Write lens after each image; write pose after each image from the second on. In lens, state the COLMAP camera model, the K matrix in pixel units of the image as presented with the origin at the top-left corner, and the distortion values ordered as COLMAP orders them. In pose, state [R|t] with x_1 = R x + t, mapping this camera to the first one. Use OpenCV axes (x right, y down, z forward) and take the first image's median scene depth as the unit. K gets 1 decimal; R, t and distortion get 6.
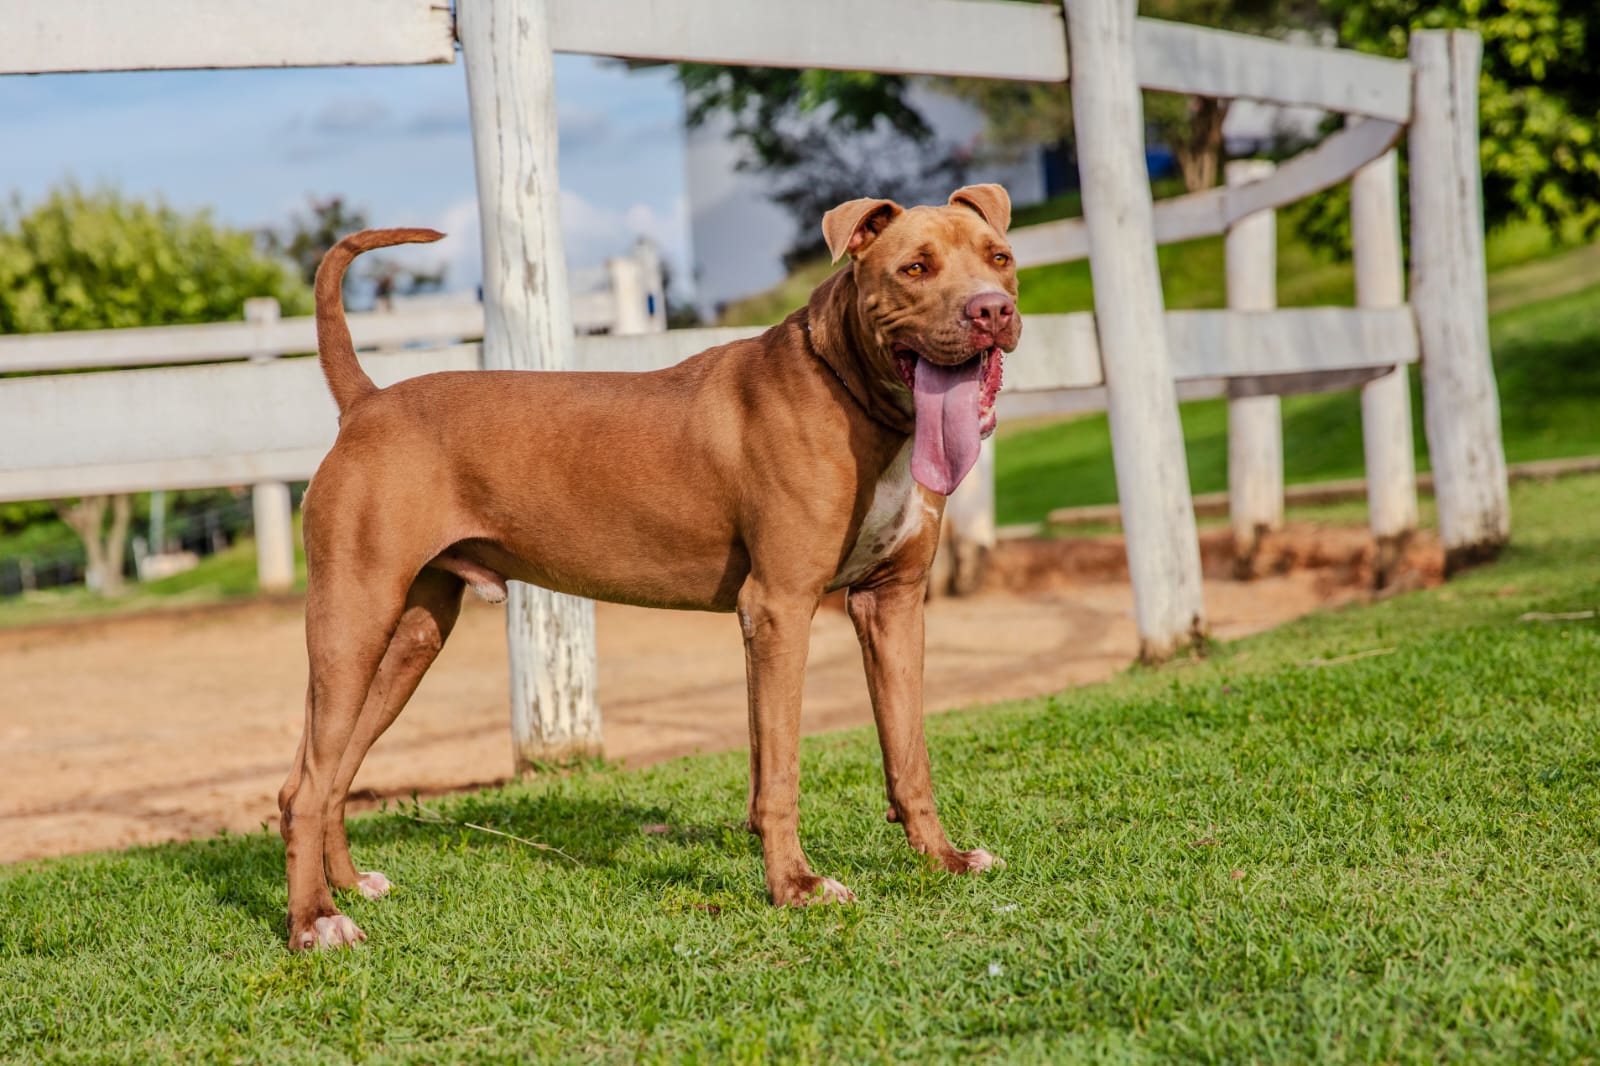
lens RADIAL K [[3716.9, 0, 798.8], [0, 3716.9, 514.1], [0, 0, 1]] dist [0.153032, 0.007795]
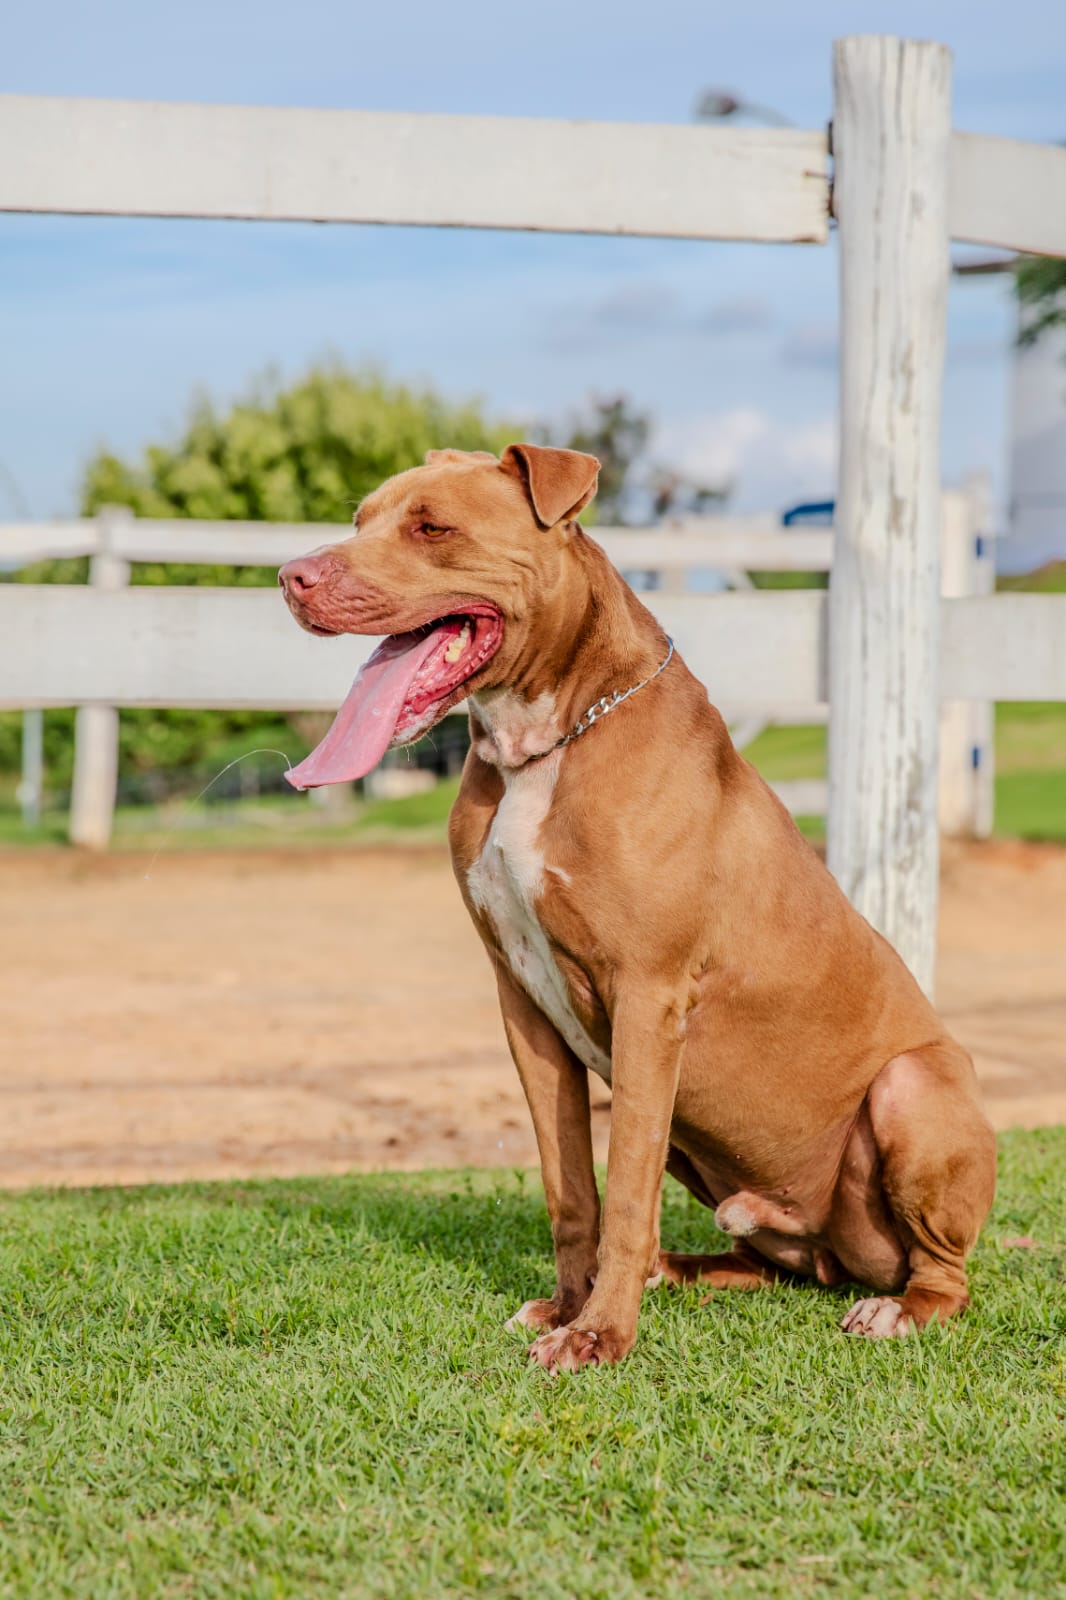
lens RADIAL K [[3995.0, 0, 533.0], [0, 3995.0, 800.0], [0, 0, 1]] dist [0.094326, 0.618312]
pose [[0.987164, 0.091383, -0.130979, -0.030678], [-0.089780, 0.995797, 0.018107, -0.011004], [0.132083, -0.006115, 0.991220, 0.131378]]
